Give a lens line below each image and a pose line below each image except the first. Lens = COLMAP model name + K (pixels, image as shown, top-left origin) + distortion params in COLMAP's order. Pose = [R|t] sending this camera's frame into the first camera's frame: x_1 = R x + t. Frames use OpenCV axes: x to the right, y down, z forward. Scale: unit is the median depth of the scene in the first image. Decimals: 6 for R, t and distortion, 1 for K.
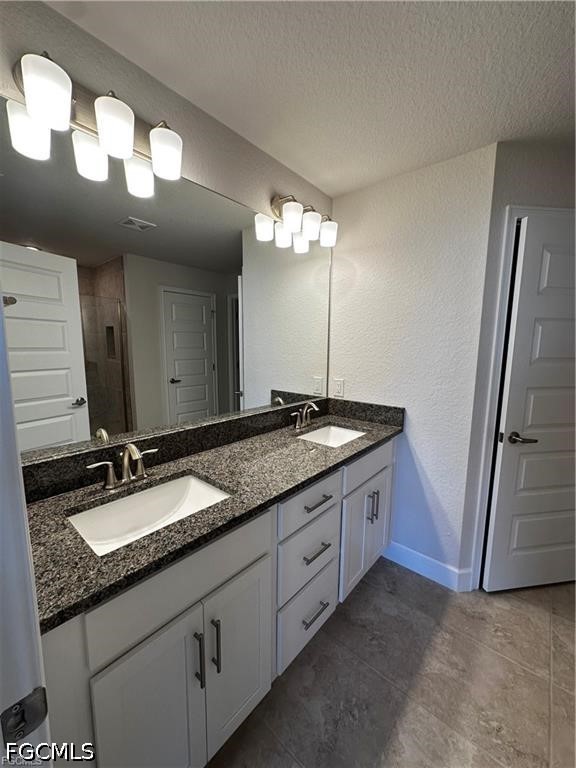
lens RADIAL K [[307.1, 0, 288.0], [0, 307.1, 384.0], [0, 0, 1]] dist [-0.000078, -0.000003]
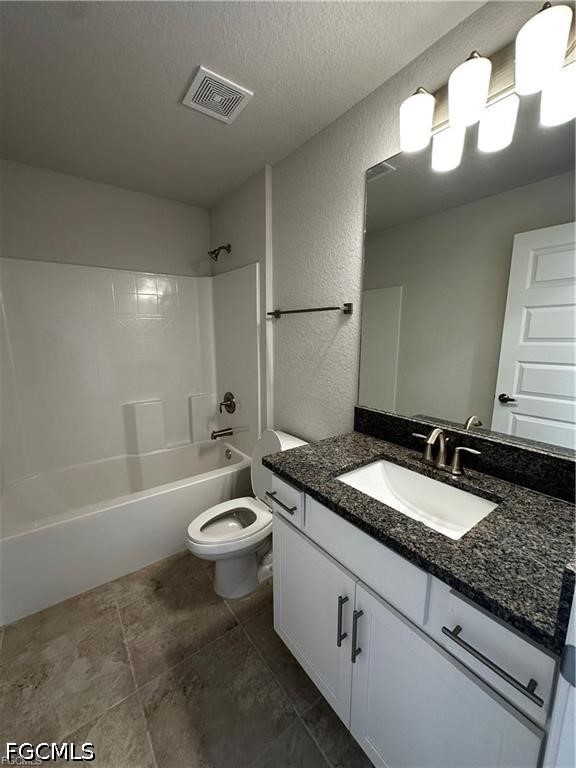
lens RADIAL K [[307.1, 0, 288.0], [0, 307.1, 384.0], [0, 0, 1]] dist [-0.000078, -0.000003]
pose [[-0.211794, 0.149971, -0.965739, 0.521314], [-0.130052, 0.975043, 0.179937, -0.061169], [0.968623, 0.163705, -0.187004, 0.685992]]
